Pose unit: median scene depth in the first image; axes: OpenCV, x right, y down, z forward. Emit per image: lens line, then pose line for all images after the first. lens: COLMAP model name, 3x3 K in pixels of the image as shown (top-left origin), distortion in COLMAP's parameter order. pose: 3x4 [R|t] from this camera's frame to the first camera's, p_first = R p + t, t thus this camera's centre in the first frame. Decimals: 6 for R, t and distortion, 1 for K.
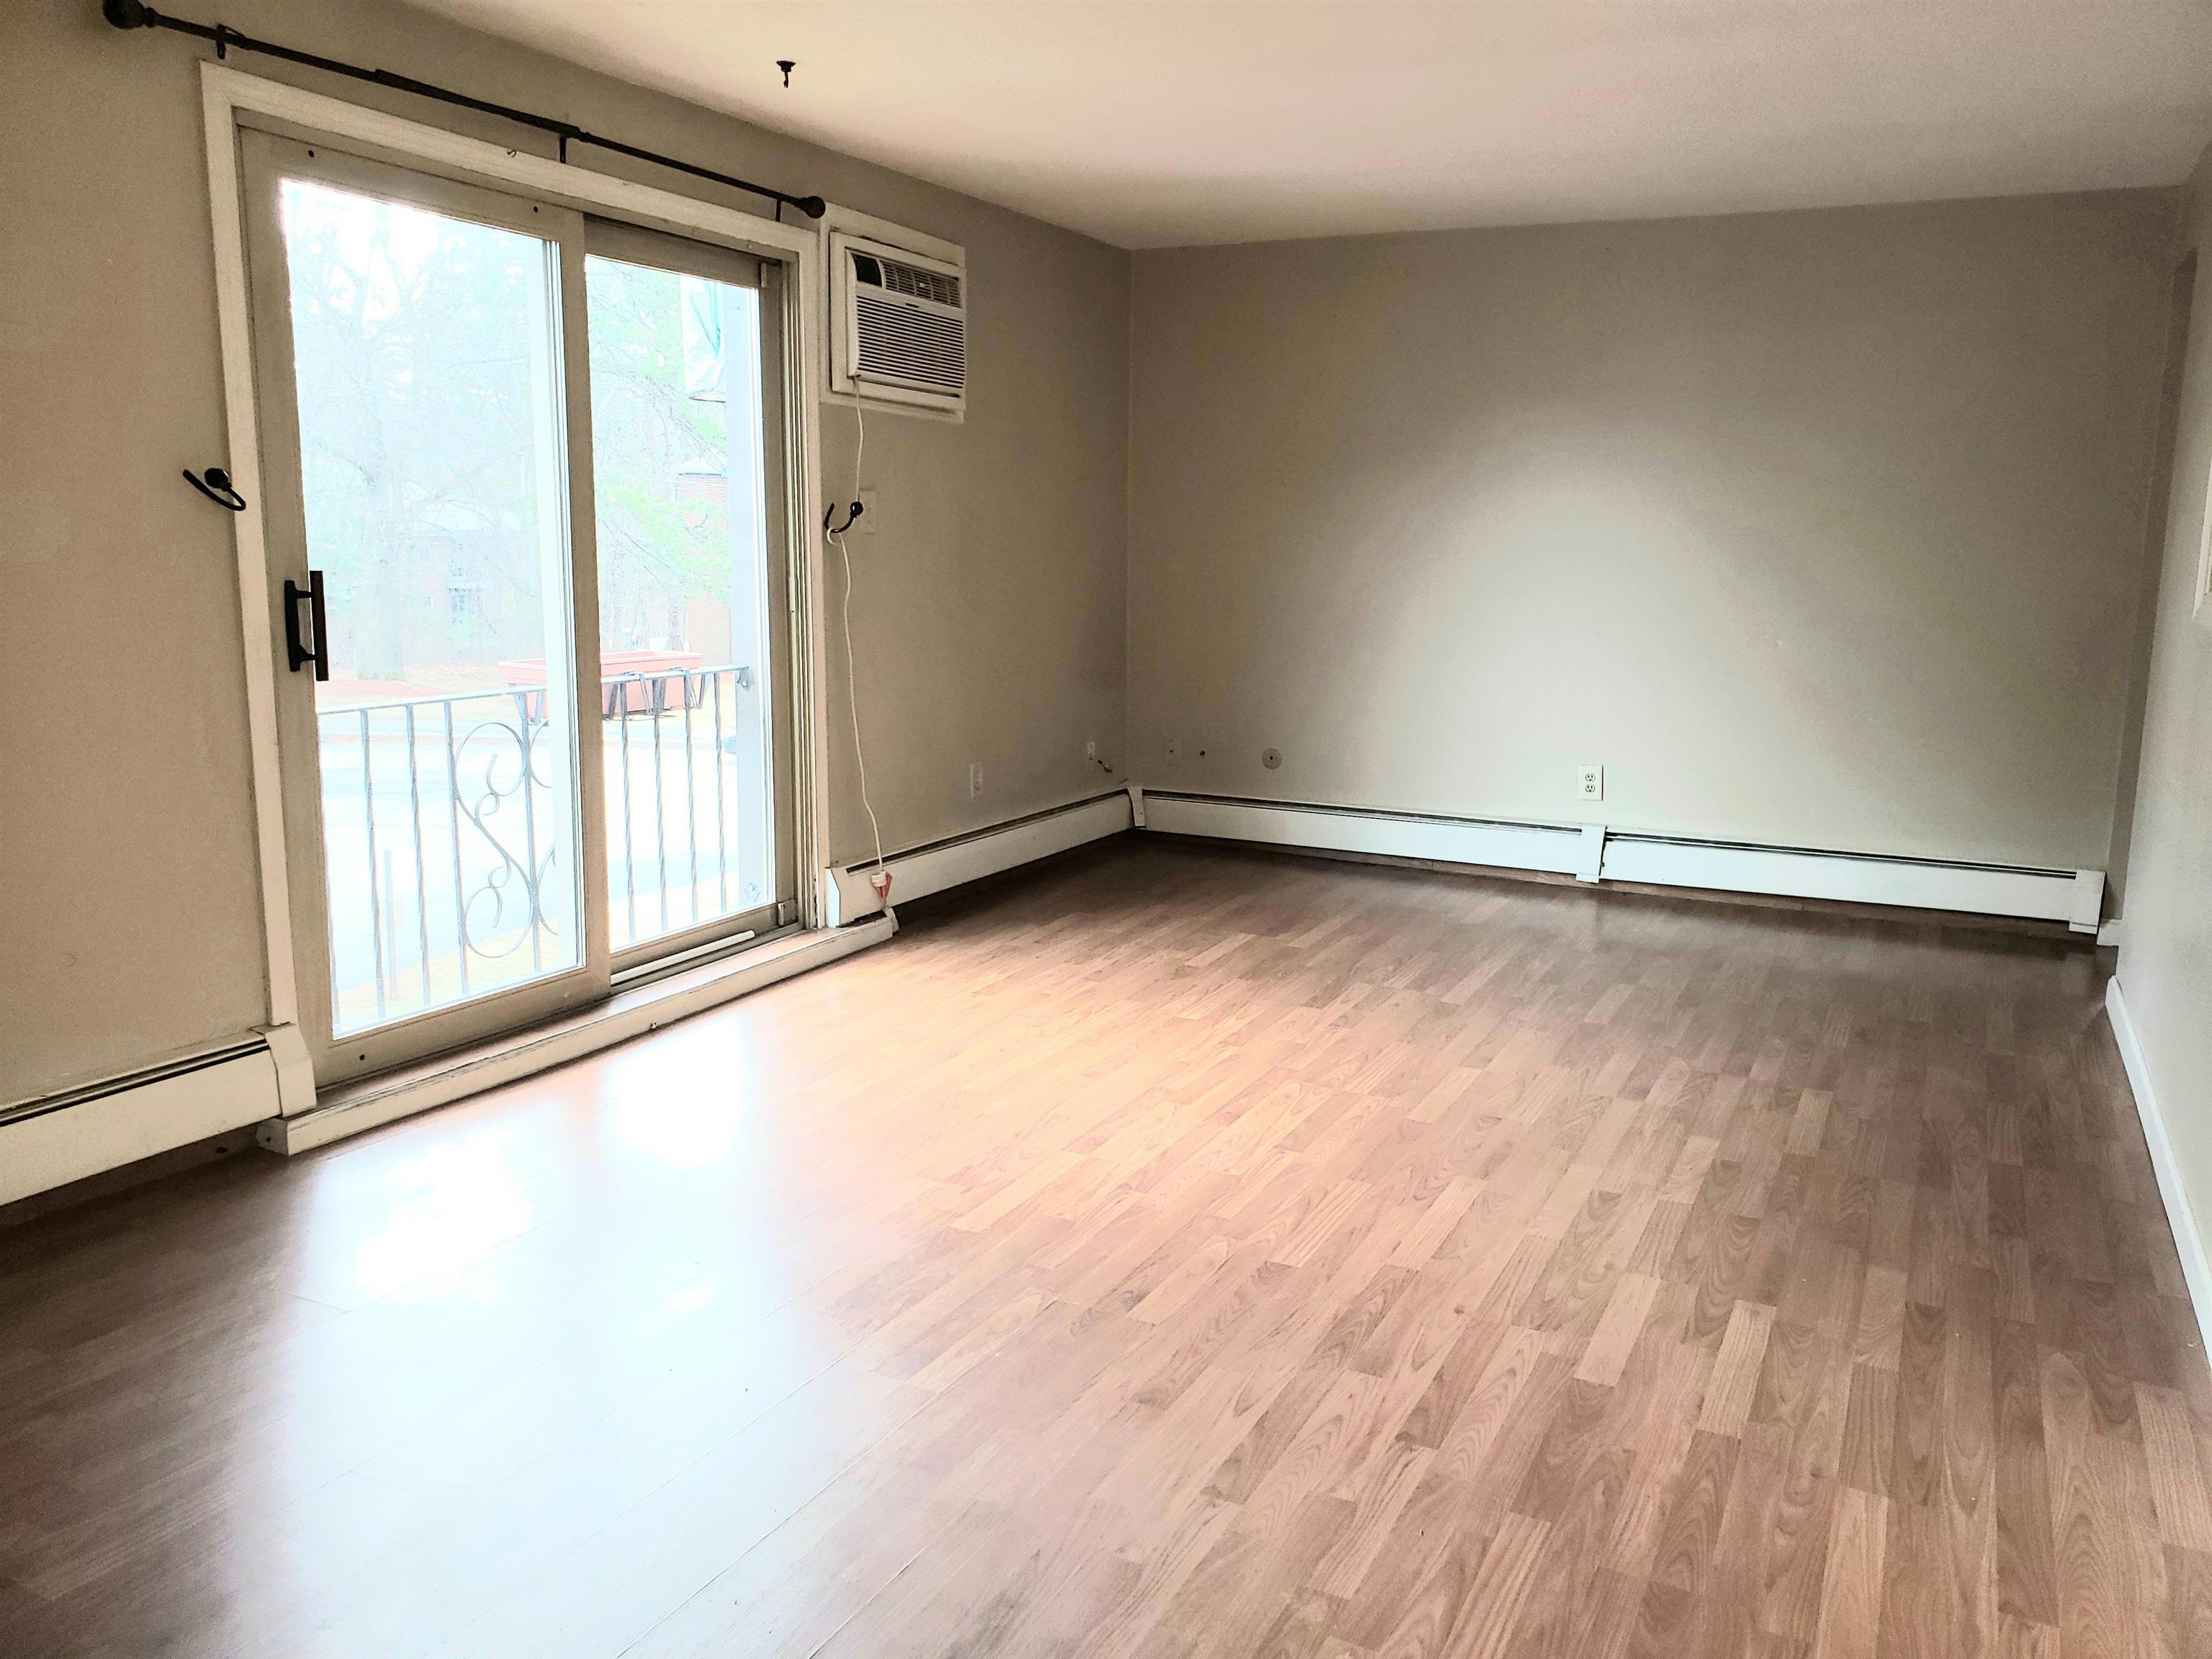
lens RADIAL K [[1717.9, 0, 1104.7], [0, 1717.9, 830.5], [0, 0, 1]] dist [0.060518, -0.064093]
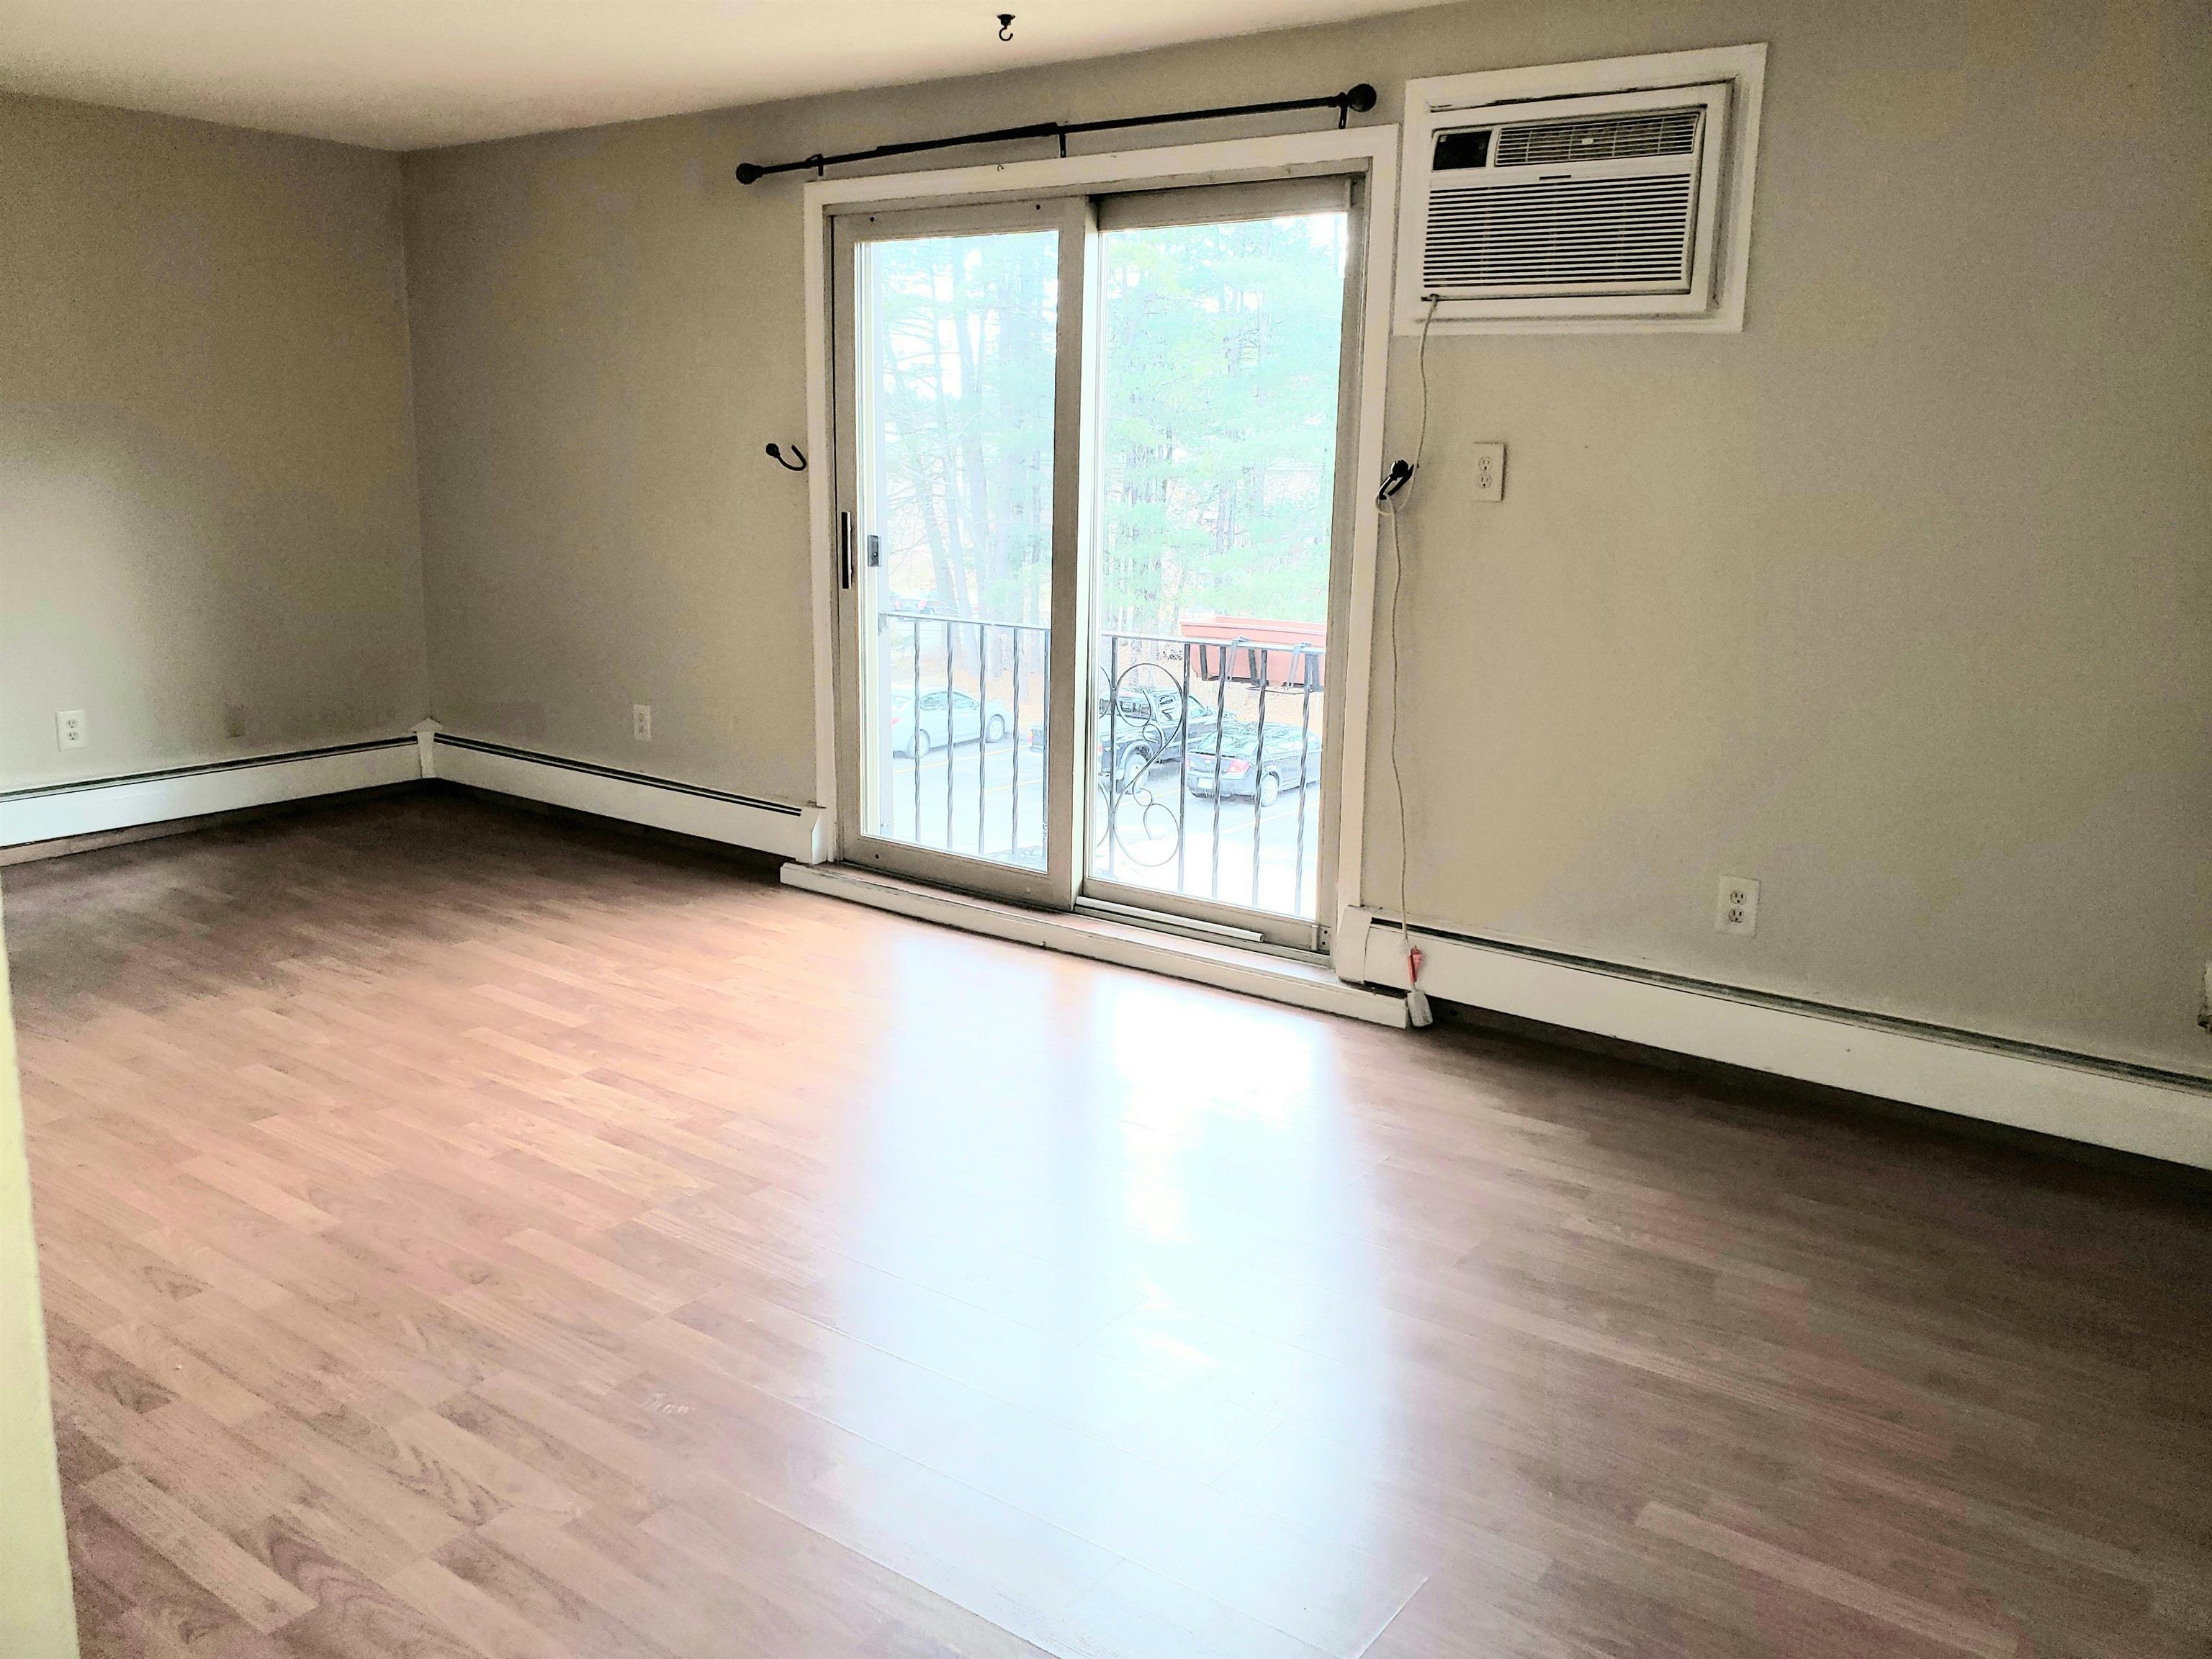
lens RADIAL K [[1717.9, 0, 1107.1], [0, 1717.9, 818.1], [0, 0, 1]] dist [0.060518, -0.064093]
pose [[-0.177689, 0.201198, -0.963299, 0.846742], [-0.180651, 0.955573, 0.232907, -0.248640], [0.967363, 0.215406, -0.133448, 1.287614]]
